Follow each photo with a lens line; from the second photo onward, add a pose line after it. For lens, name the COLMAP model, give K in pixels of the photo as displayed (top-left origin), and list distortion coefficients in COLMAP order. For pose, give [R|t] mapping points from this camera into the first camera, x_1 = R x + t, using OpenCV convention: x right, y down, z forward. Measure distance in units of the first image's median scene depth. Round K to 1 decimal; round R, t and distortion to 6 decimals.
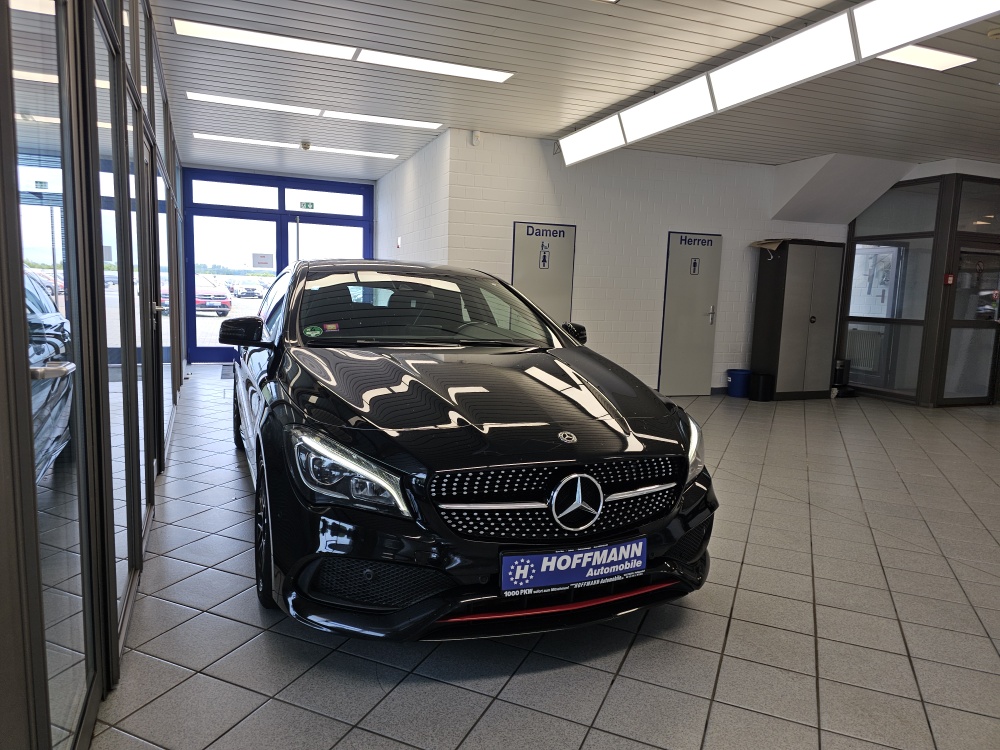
lens RADIAL K [[688.1, 0, 494.4], [0, 688.1, 376.0], [0, 0, 1]] dist [0.069971, -0.067739]
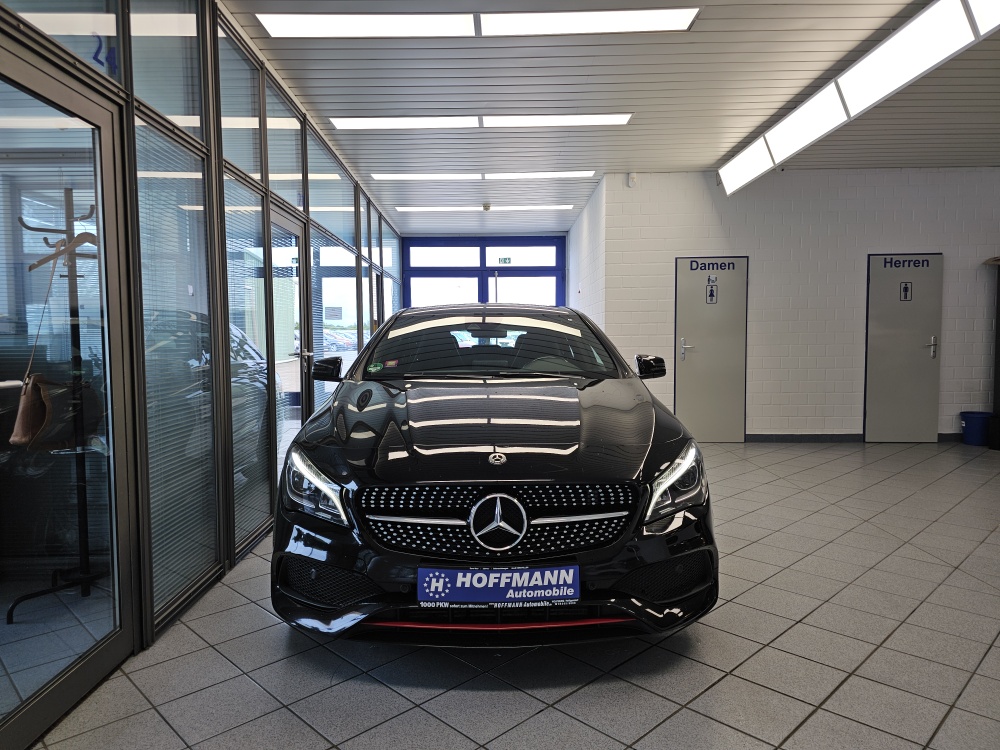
lens RADIAL K [[688.1, 0, 494.4], [0, 688.1, 376.0], [0, 0, 1]] dist [0.069971, -0.067739]
pose [[0.926235, -0.018331, -0.376499, 0.494920], [-0.008091, 0.997620, -0.068476, 0.036087], [0.376859, 0.066471, 0.923883, 0.037810]]
